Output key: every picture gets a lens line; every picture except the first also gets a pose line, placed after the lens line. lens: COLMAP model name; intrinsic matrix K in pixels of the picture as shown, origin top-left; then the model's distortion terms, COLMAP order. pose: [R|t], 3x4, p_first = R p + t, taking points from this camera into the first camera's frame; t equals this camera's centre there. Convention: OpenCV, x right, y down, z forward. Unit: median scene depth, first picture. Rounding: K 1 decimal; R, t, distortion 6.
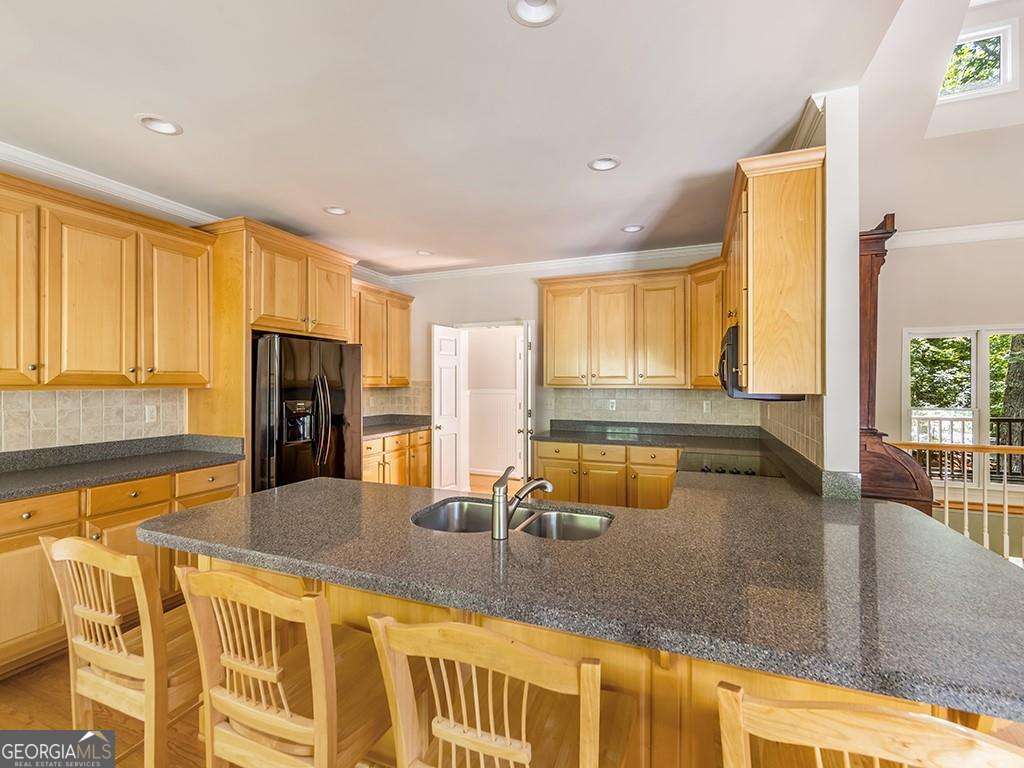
lens RADIAL K [[456.9, 0, 513.9], [0, 456.9, 384.6], [0, 0, 1]] dist [-0.005263, 0.000770]
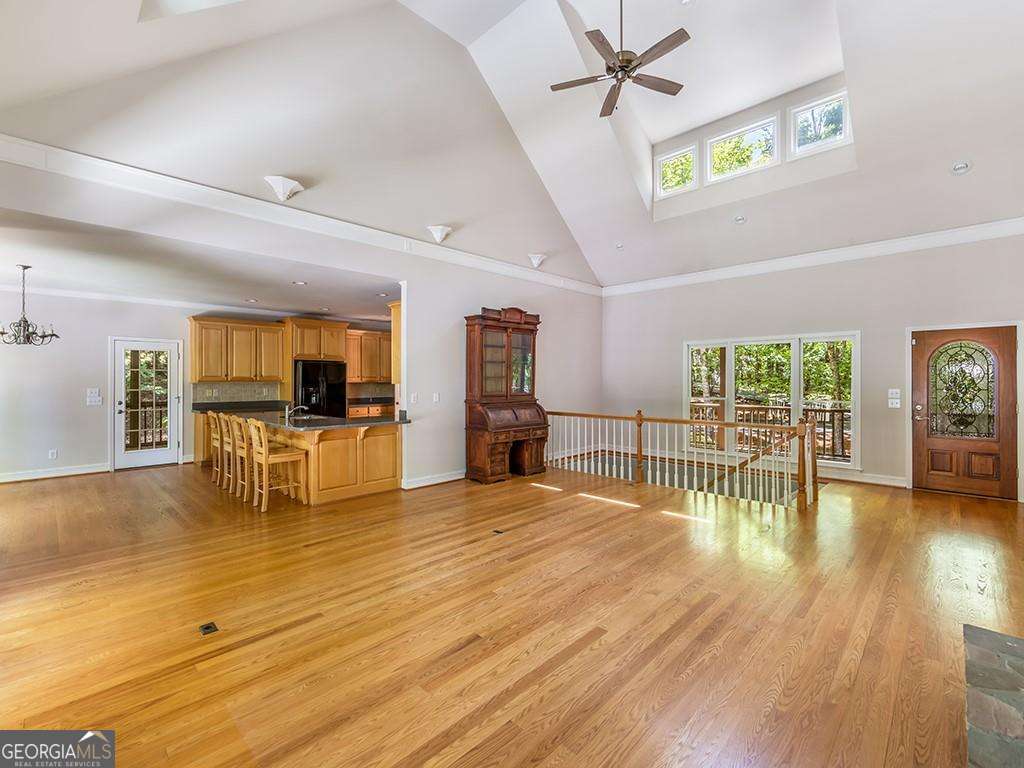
lens RADIAL K [[456.9, 0, 514.5], [0, 456.9, 381.0], [0, 0, 1]] dist [-0.005263, 0.000770]
pose [[0.924428, 0.000318, -0.381358, 1.492180], [-0.001160, 0.999997, -0.001978, 0.004062], [0.381356, 0.002271, 0.924425, -0.870952]]
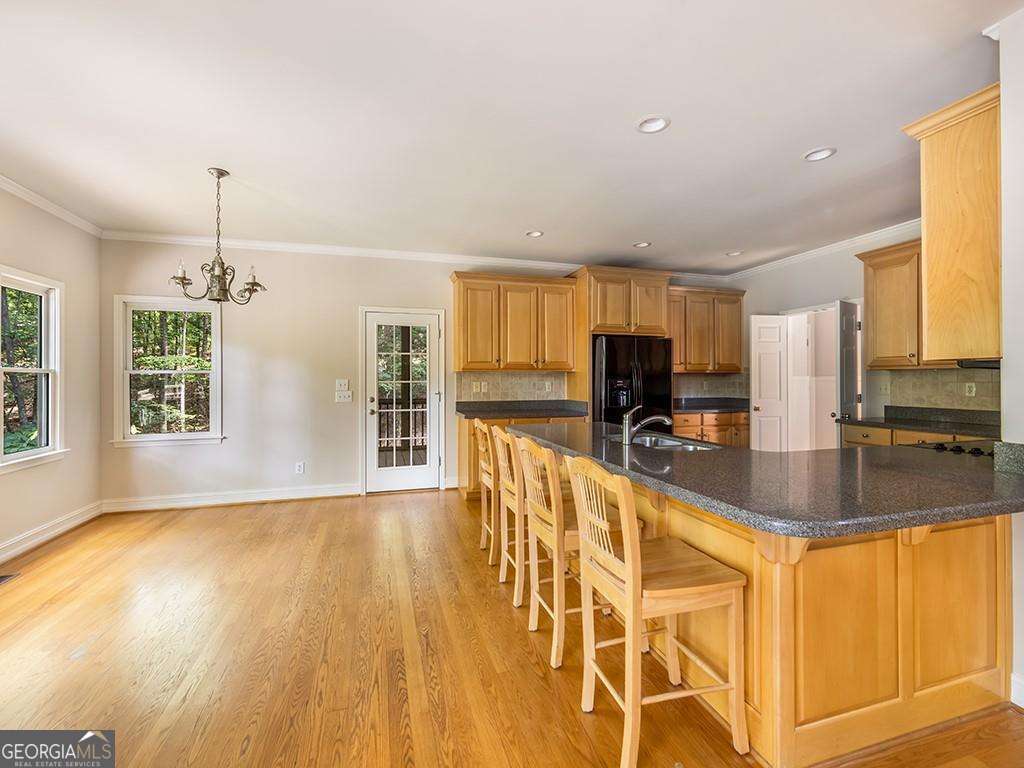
lens RADIAL K [[456.9, 0, 508.7], [0, 456.9, 379.8], [0, 0, 1]] dist [-0.005263, 0.000770]
pose [[0.610494, -0.002769, -0.792016, 0.484125], [-0.000812, 0.999991, -0.004122, 0.043049], [0.792020, 0.003159, 0.610486, -0.190805]]
